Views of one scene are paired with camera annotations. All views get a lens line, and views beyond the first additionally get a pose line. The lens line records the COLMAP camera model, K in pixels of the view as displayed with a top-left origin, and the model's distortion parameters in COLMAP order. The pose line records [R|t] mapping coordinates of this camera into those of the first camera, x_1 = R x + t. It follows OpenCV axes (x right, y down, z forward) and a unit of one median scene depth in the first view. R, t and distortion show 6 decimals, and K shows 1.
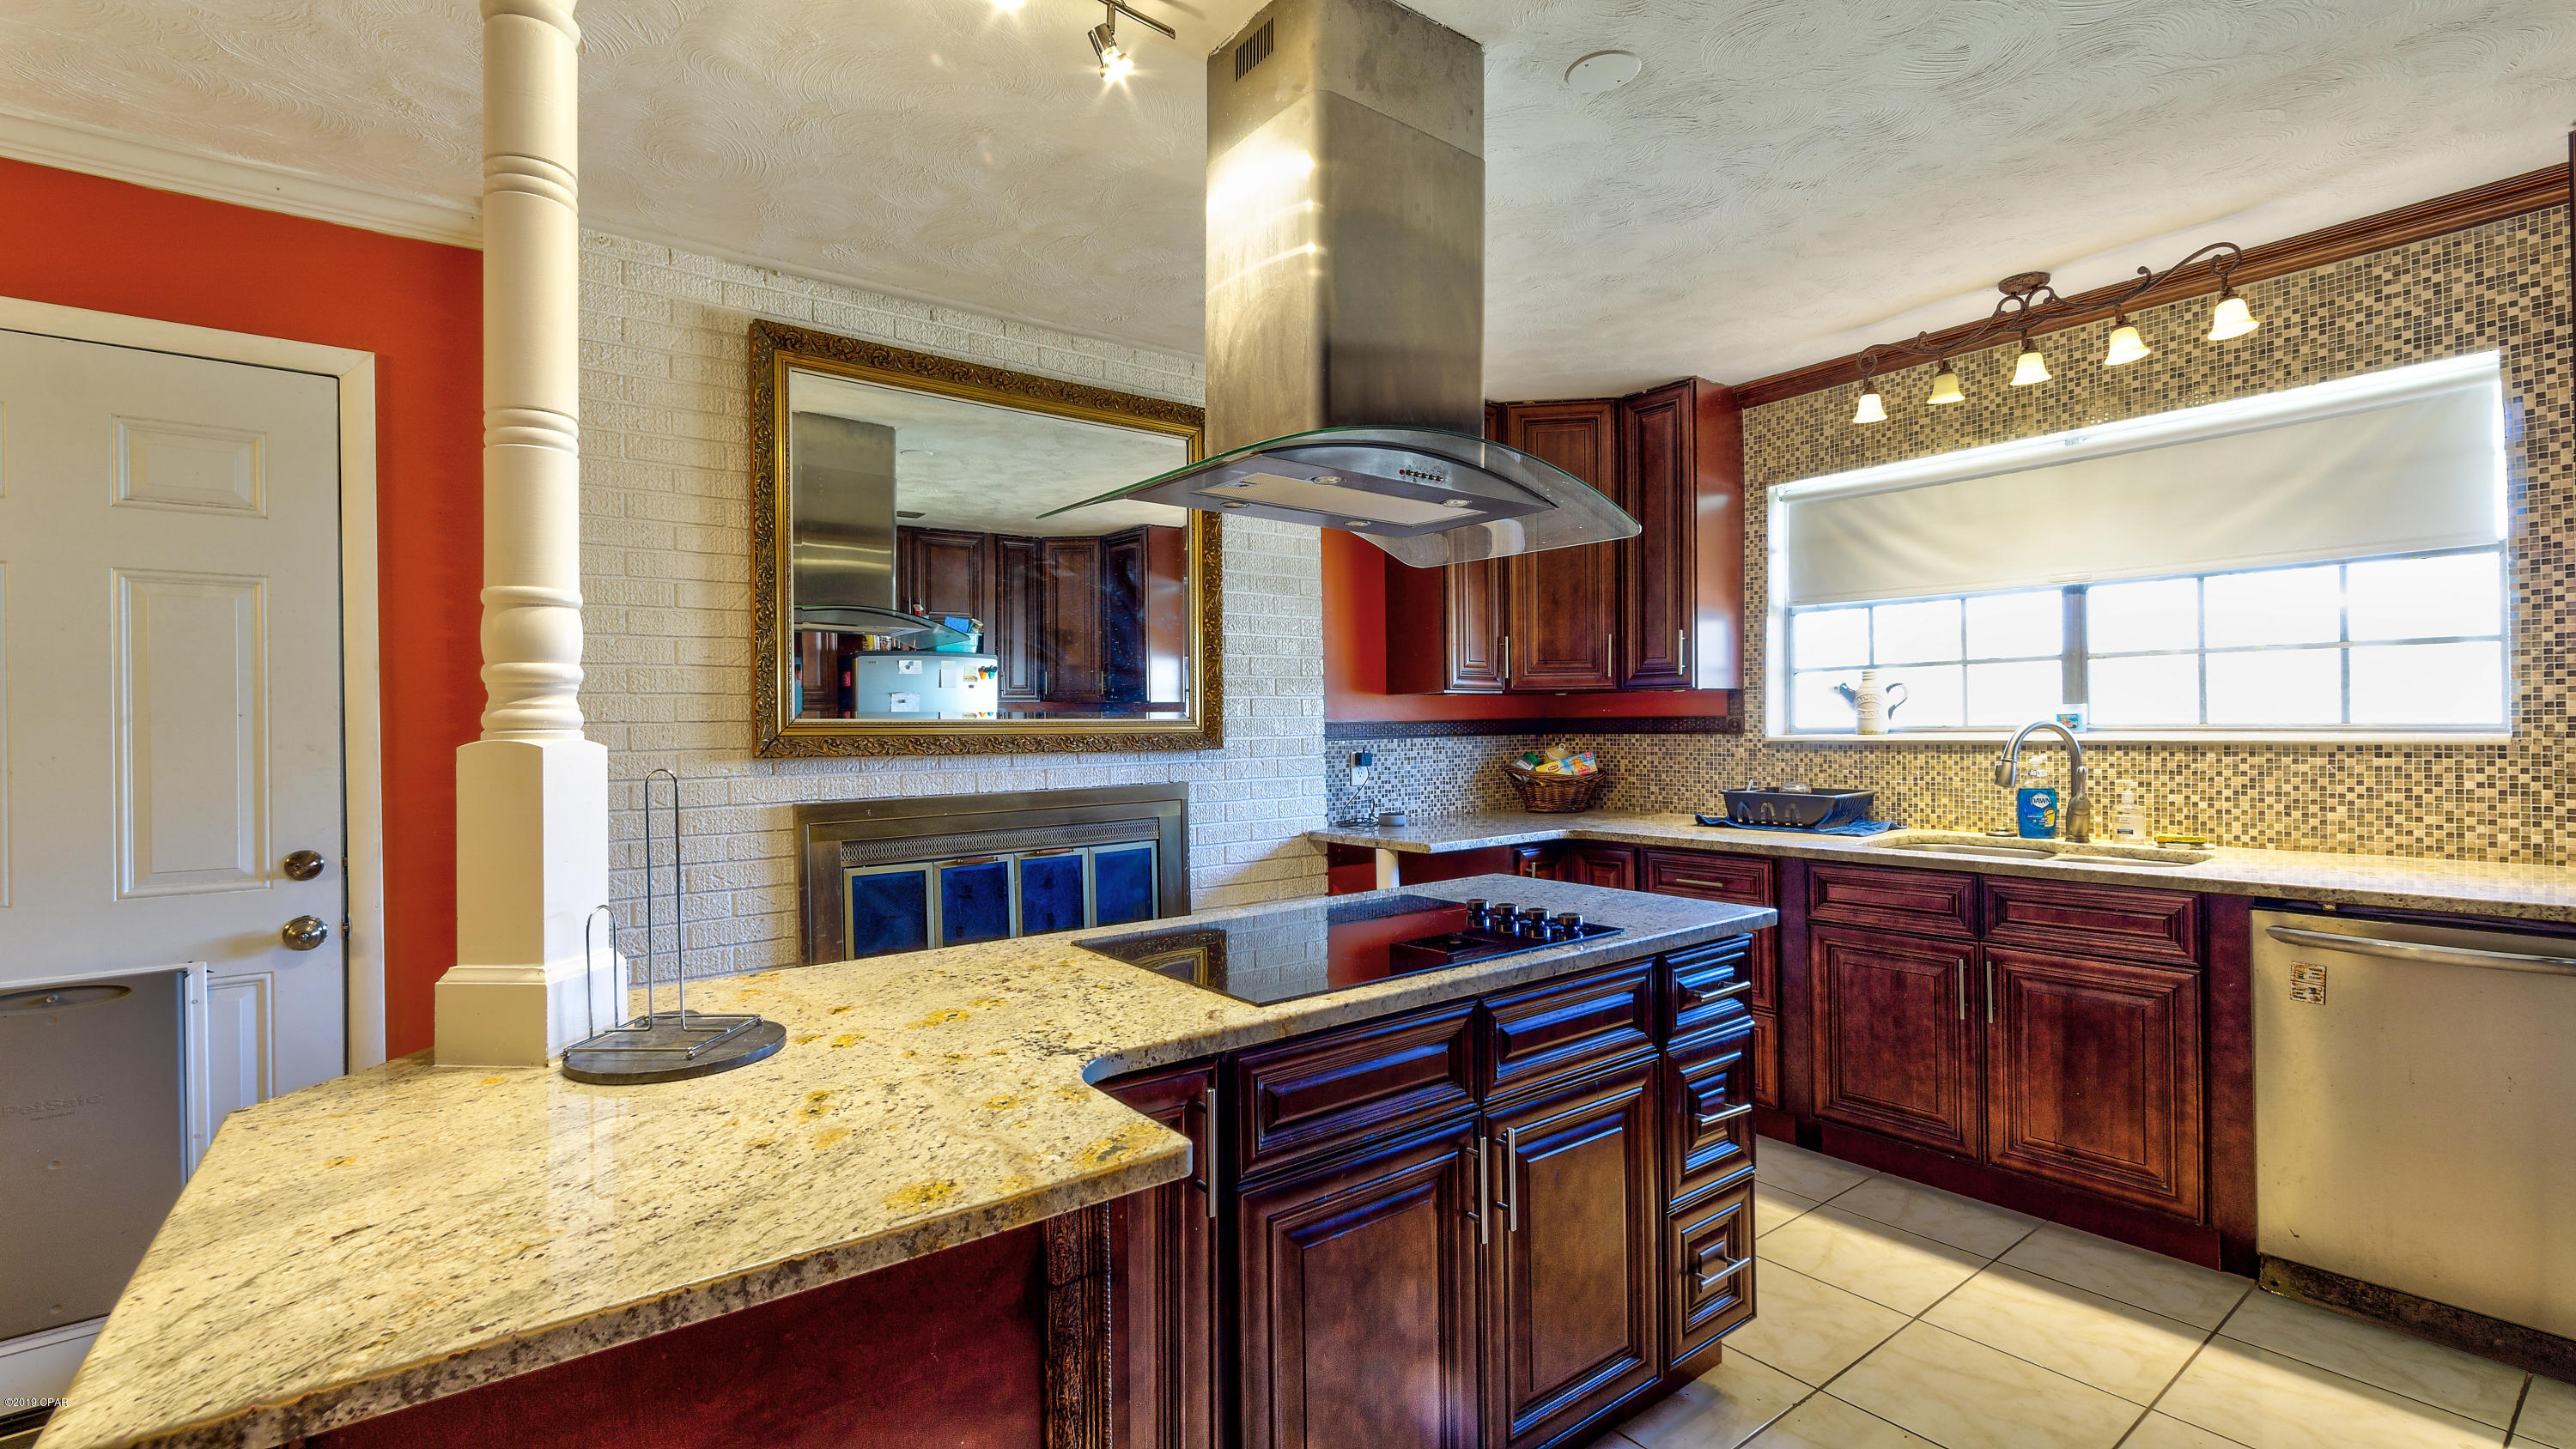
lens RADIAL K [[1160.2, 0, 1288.0], [0, 1160.2, 724.5], [0, 0, 1]] dist [-0.005633, 0.003869]
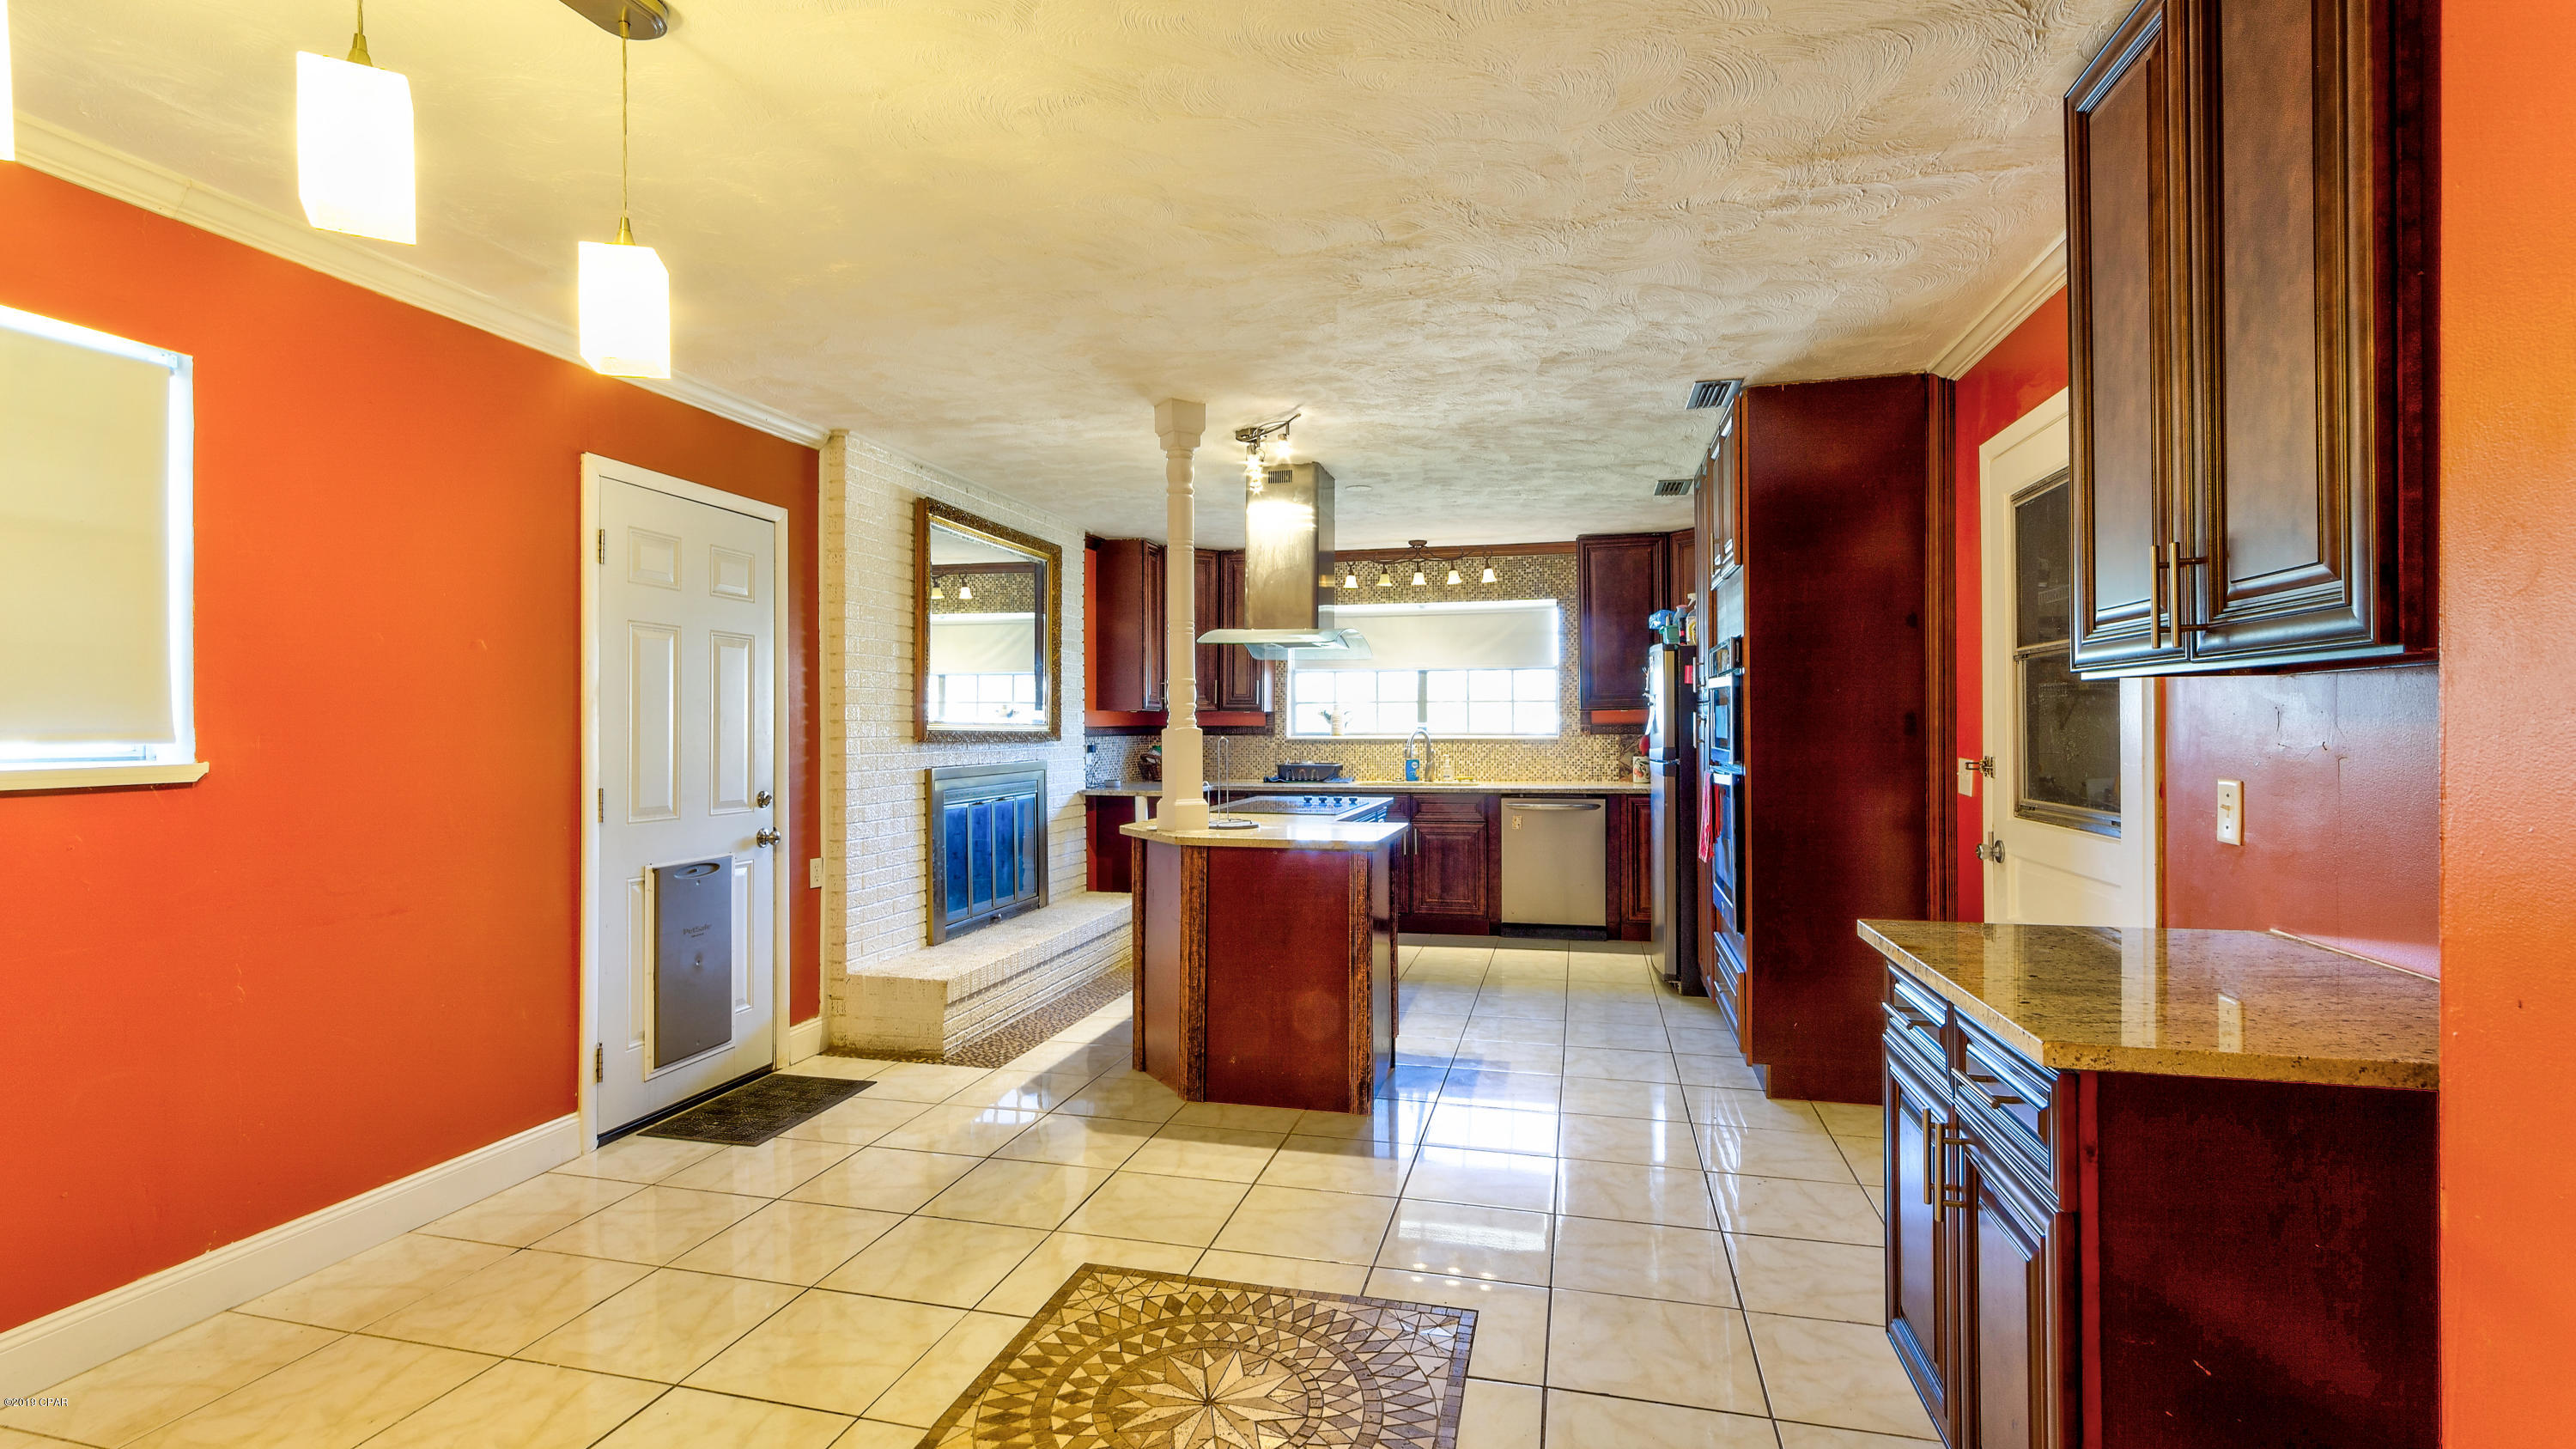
lens RADIAL K [[1160.6, 0, 1288.0], [0, 1160.6, 724.5], [0, 0, 1]] dist [-0.005633, 0.003869]
pose [[0.788450, 0.013626, 0.614948, -1.020162], [-0.008352, 0.999900, -0.011447, 0.015866], [-0.615042, 0.003890, 0.788485, -0.694701]]
